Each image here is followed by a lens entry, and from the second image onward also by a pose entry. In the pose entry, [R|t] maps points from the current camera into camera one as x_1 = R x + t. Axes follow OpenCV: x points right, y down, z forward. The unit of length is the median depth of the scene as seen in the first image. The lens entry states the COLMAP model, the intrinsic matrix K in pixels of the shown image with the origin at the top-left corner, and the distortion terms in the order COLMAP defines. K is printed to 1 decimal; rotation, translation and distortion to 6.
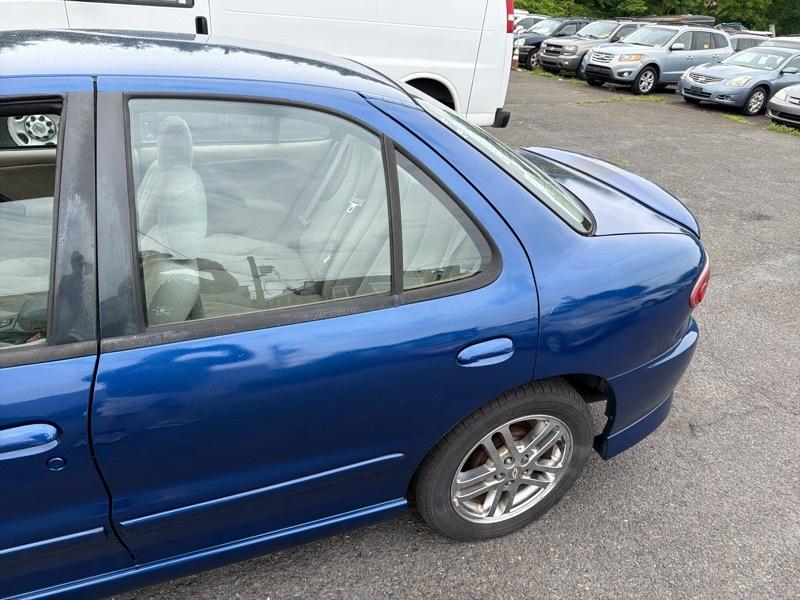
lens RADIAL K [[560.3, 0, 399.0], [0, 560.3, 310.7], [0, 0, 1]] dist [0.033149, -0.041914]
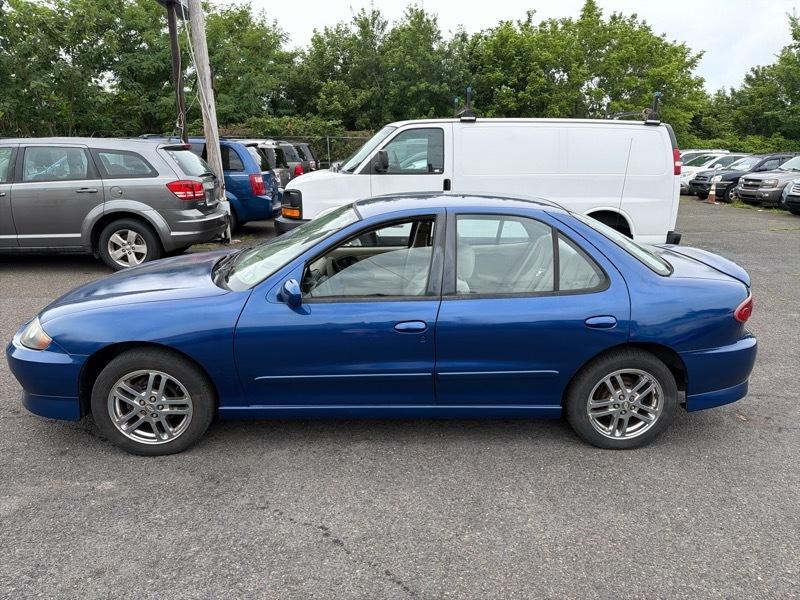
lens RADIAL K [[549.6, 0, 400.0], [0, 549.6, 300.0], [0, 0, 1]] dist [0.022824, -0.047252]
pose [[0.941977, 0.015683, -0.335310, 0.030434], [-0.097035, 0.968983, -0.227278, 0.119127], [0.321346, 0.246628, 0.914282, -0.258254]]
